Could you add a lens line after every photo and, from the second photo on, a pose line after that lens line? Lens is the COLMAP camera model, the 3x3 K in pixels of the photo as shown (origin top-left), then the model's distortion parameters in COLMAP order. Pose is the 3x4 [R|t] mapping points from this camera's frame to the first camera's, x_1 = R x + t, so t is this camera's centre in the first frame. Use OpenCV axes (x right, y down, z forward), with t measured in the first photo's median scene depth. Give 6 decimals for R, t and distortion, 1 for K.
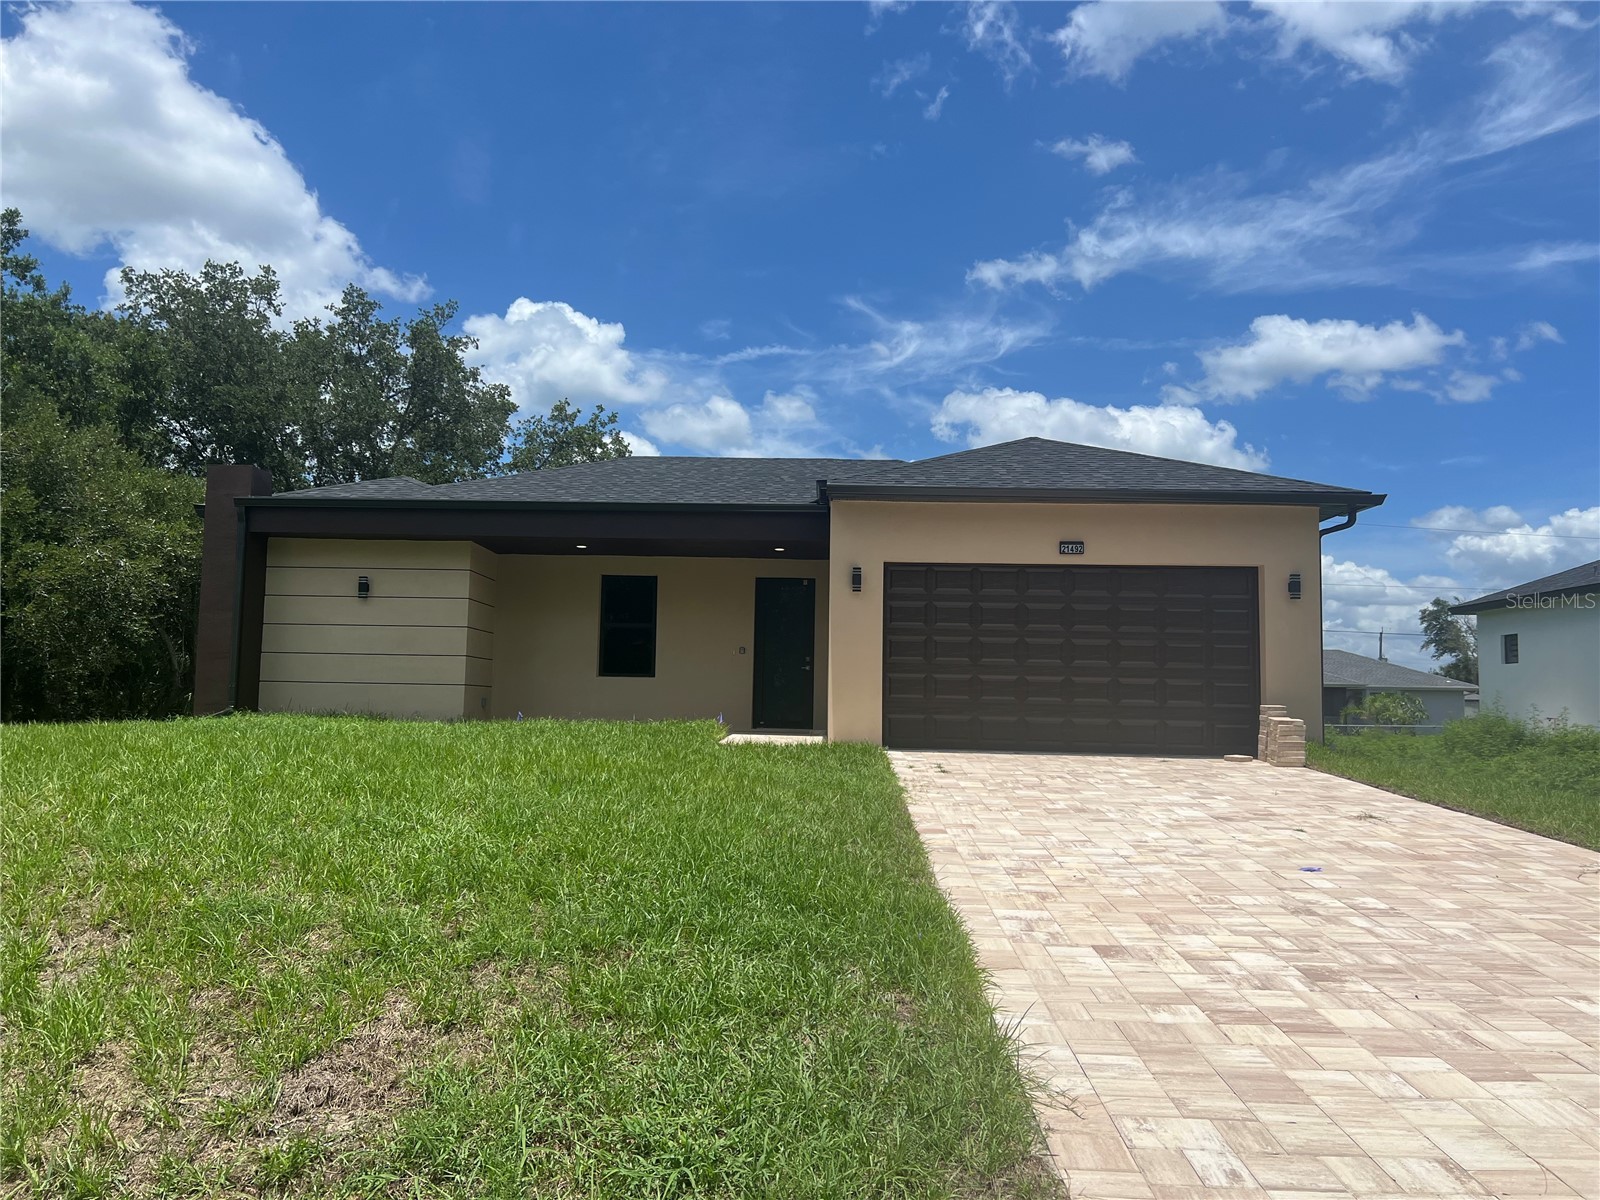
lens RADIAL K [[1208.2, 0, 800.0], [0, 1208.2, 600.0], [0, 0, 1]] dist [-0.003790, 0.039714]
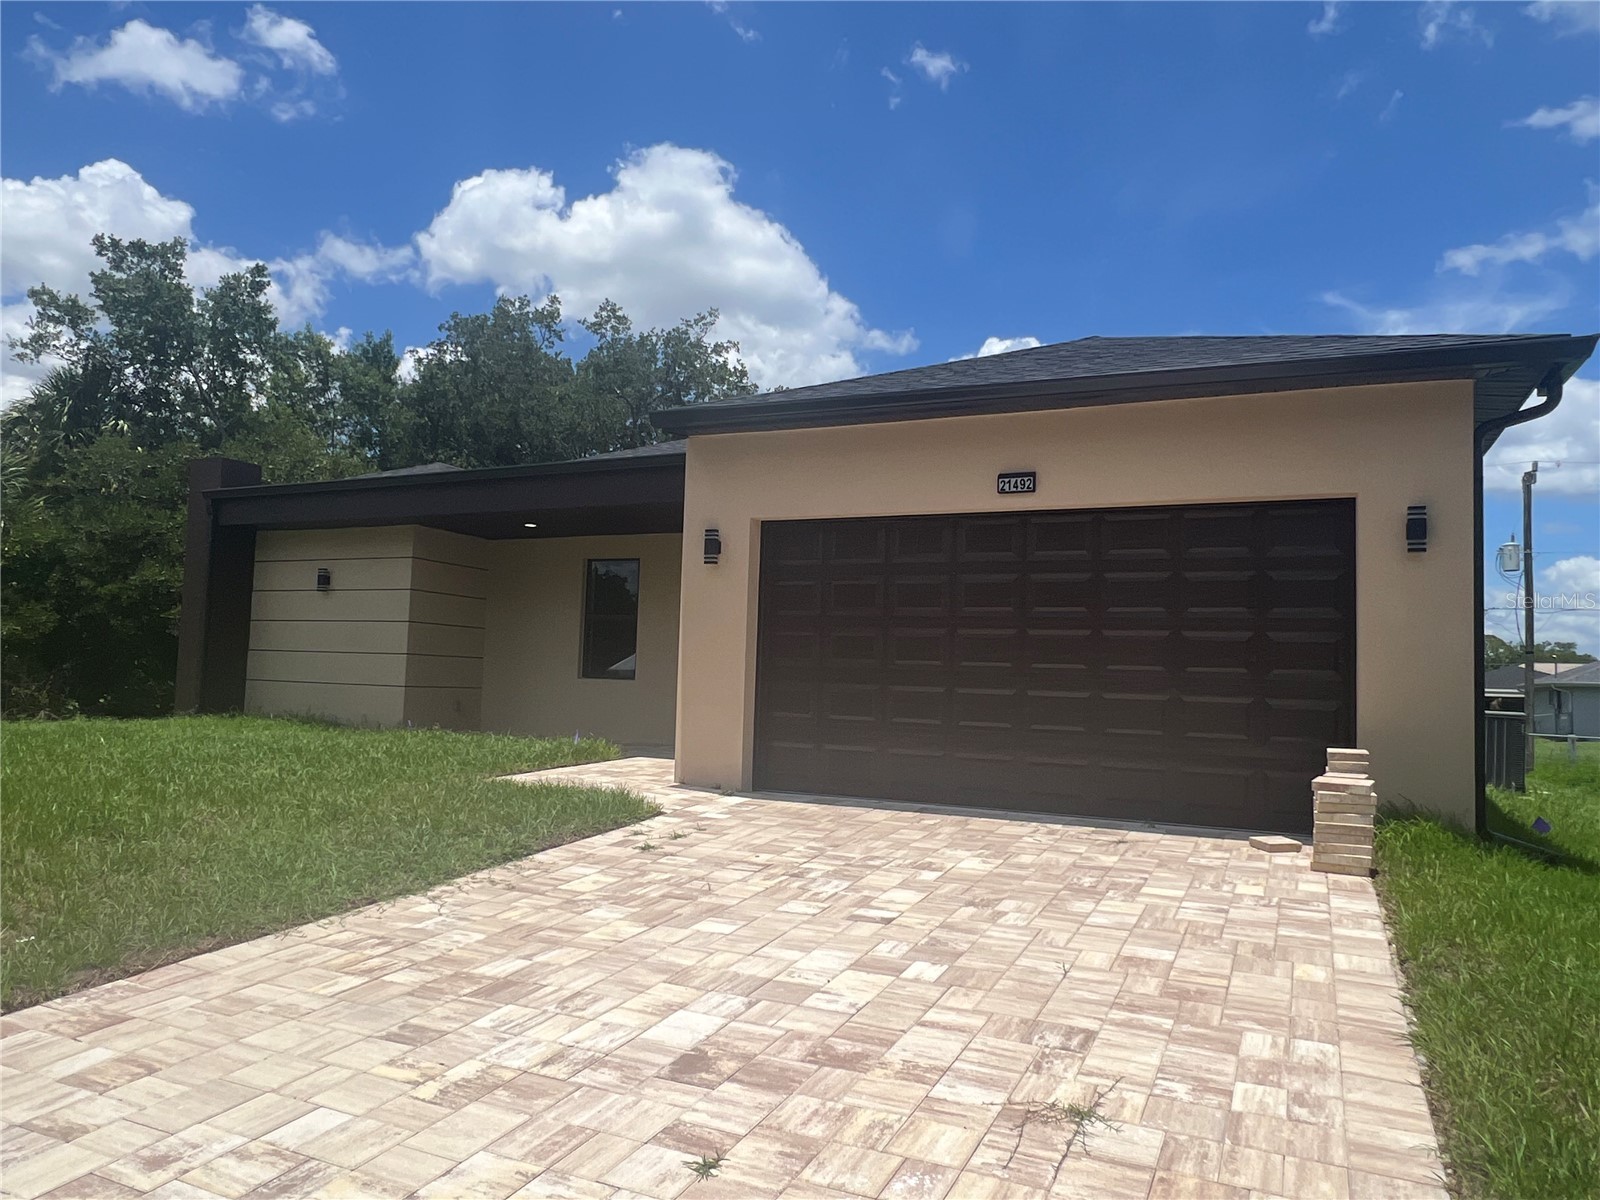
lens RADIAL K [[1076.2, 0, 800.0], [0, 1076.2, 600.0], [0, 0, 1]] dist [-0.000704, -0.029674]
pose [[0.915654, -0.017362, -0.401592, 0.303554], [0.014557, 0.999844, -0.010035, 0.018704], [0.401703, 0.003342, 0.915764, 0.392103]]
